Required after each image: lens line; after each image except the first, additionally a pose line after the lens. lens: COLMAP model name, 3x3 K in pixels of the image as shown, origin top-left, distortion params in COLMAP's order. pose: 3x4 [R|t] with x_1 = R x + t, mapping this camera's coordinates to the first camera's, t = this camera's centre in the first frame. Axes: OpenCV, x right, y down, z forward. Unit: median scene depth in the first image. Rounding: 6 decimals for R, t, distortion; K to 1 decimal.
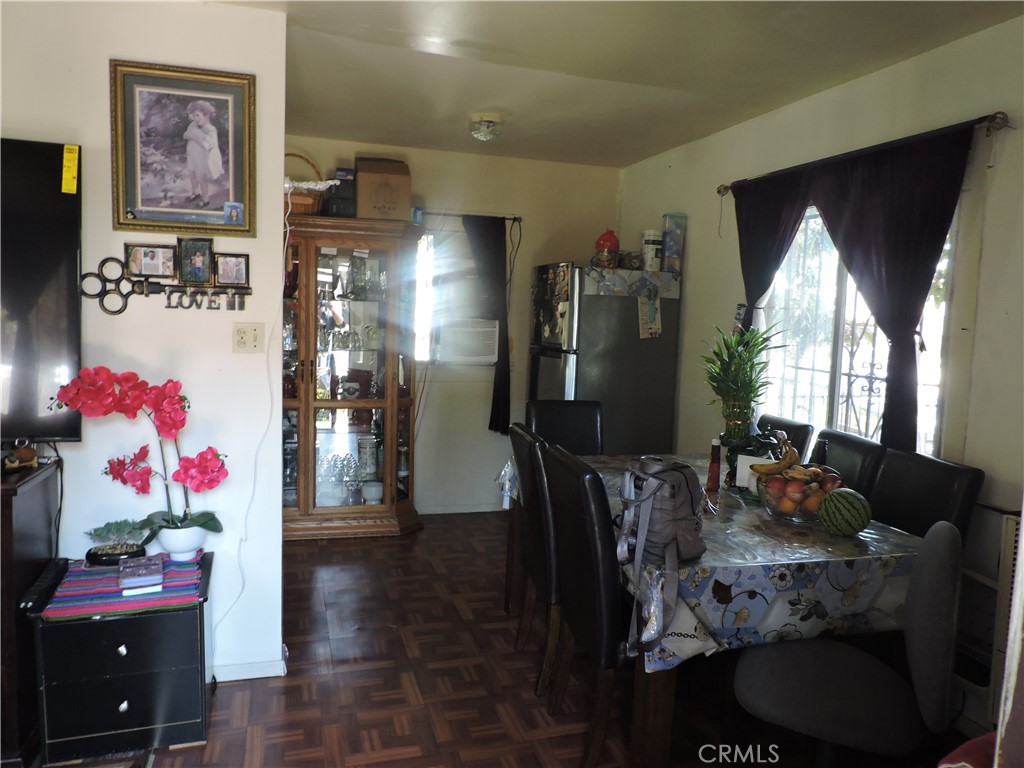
lens RADIAL K [[736.3, 0, 512.0], [0, 736.3, 384.0], [0, 0, 1]] dist [-0.023376, -0.001385]
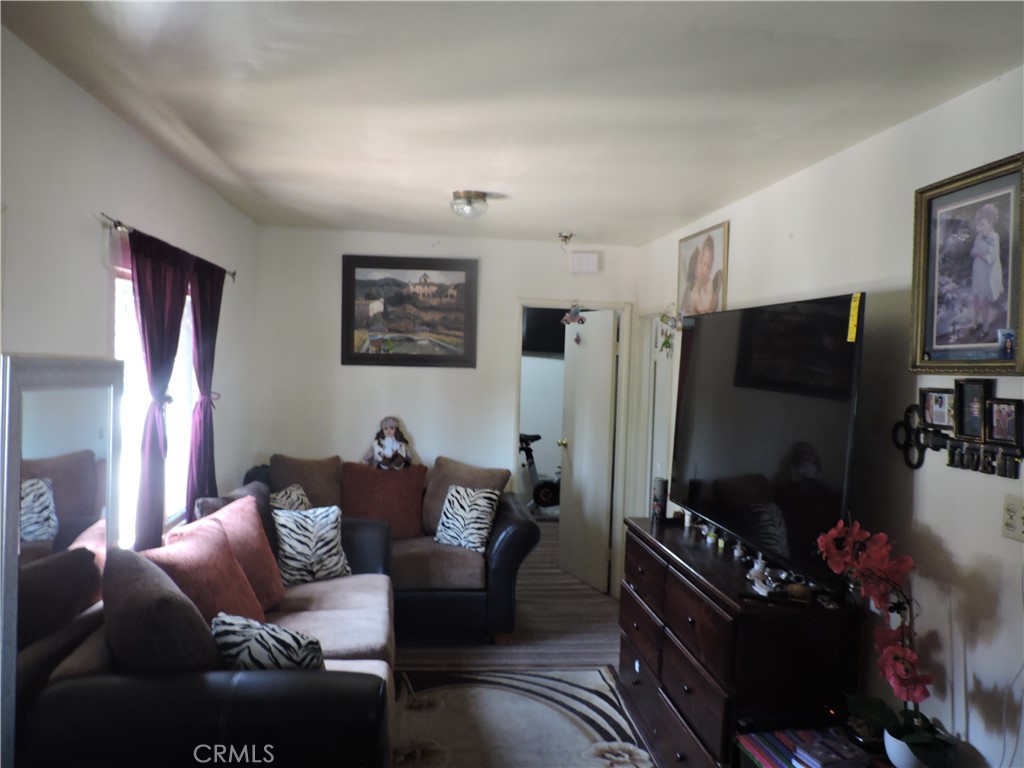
lens RADIAL K [[826.5, 0, 512.0], [0, 826.5, 384.0], [0, 0, 1]] dist [0.003079, -0.004967]
pose [[-0.181610, -0.021136, -0.983143, 0.524786], [-0.136172, 0.990678, 0.003857, -0.132972], [0.973897, 0.134577, -0.182795, 0.693048]]
